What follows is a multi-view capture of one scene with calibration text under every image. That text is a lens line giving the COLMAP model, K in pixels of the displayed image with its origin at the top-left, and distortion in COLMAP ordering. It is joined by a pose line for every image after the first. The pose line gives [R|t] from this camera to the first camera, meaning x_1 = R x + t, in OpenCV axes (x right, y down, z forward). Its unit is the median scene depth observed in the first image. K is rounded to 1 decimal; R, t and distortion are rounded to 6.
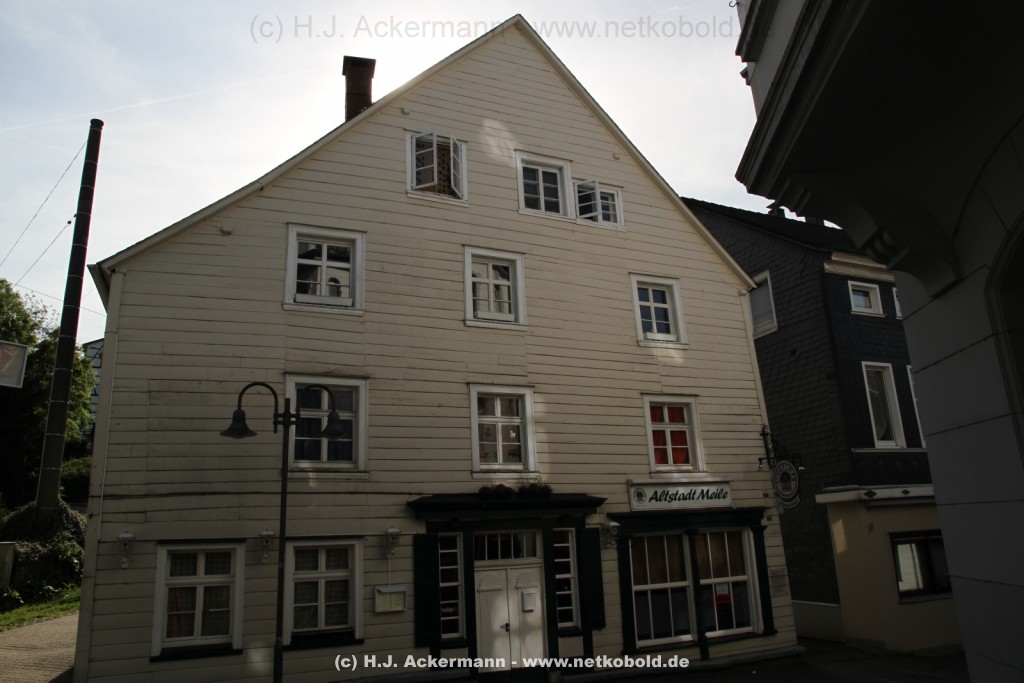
lens RADIAL K [[711.8, 0, 507.6], [0, 711.8, 343.6], [0, 0, 1]] dist [-0.113821, 0.088881]
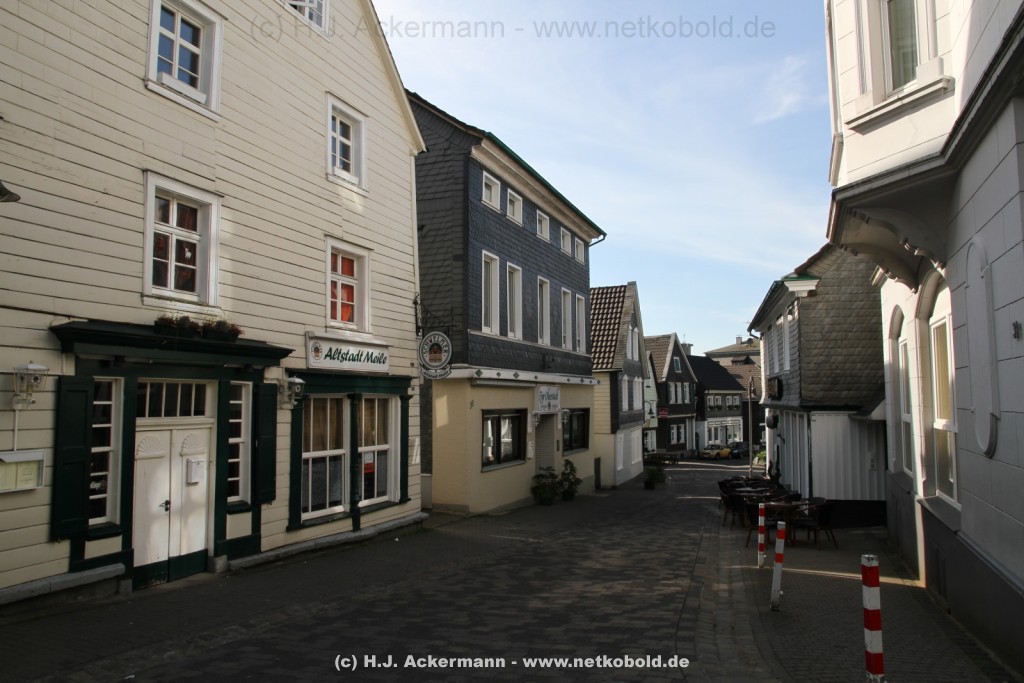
lens RADIAL K [[711.8, 0, 507.6], [0, 711.8, 343.6], [0, 0, 1]] dist [-0.113821, 0.088881]
pose [[0.715585, 0.093183, 0.692283, -0.239617], [-0.203427, 0.975905, 0.078916, 0.089900], [-0.668248, -0.197300, 0.717298, 0.224778]]
